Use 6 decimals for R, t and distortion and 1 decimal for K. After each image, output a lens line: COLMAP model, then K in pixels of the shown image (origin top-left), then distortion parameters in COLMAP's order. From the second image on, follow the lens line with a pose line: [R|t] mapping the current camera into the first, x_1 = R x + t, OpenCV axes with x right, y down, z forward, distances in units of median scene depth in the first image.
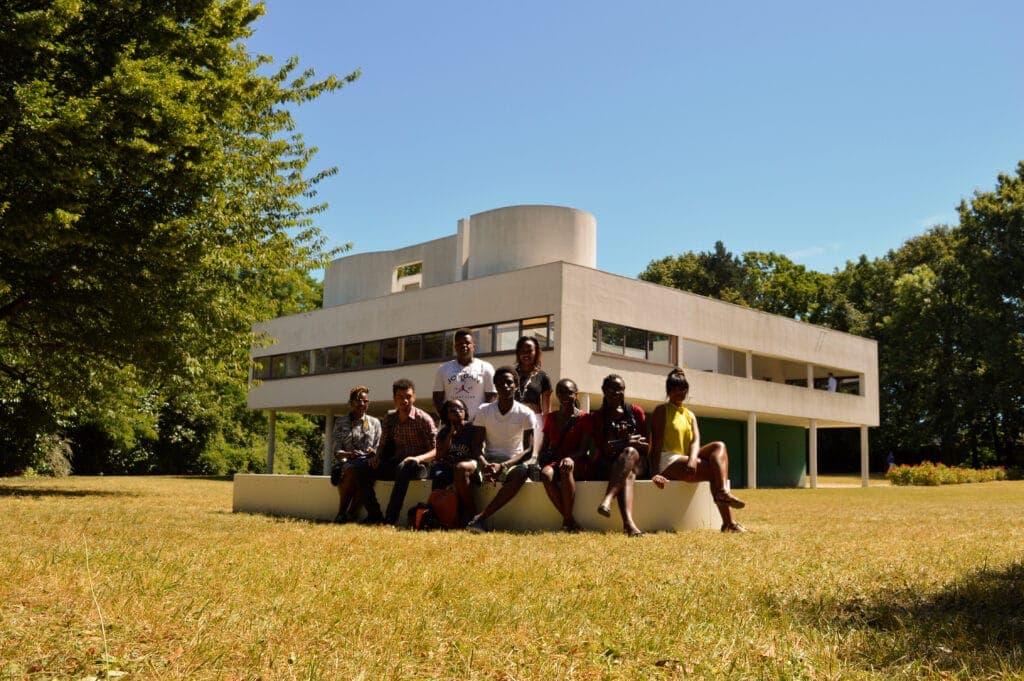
lens RADIAL K [[942.7, 0, 512.0], [0, 942.7, 340.5], [0, 0, 1]] dist [-0.167689, -0.001156]
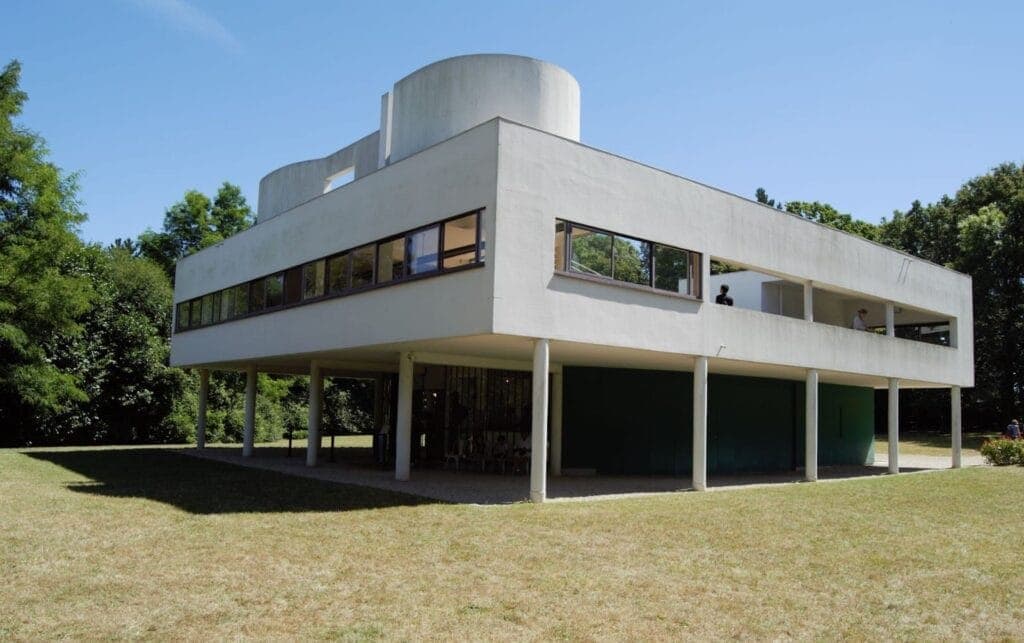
lens RADIAL K [[809.4, 0, 511.2], [0, 809.4, 344.1], [0, 0, 1]] dist [-0.120097, 0.001998]
pose [[0.996612, -0.005359, -0.082070, 0.067518], [0.009305, 0.998815, 0.047775, 0.023012], [0.081716, -0.048377, 0.995481, 0.323287]]
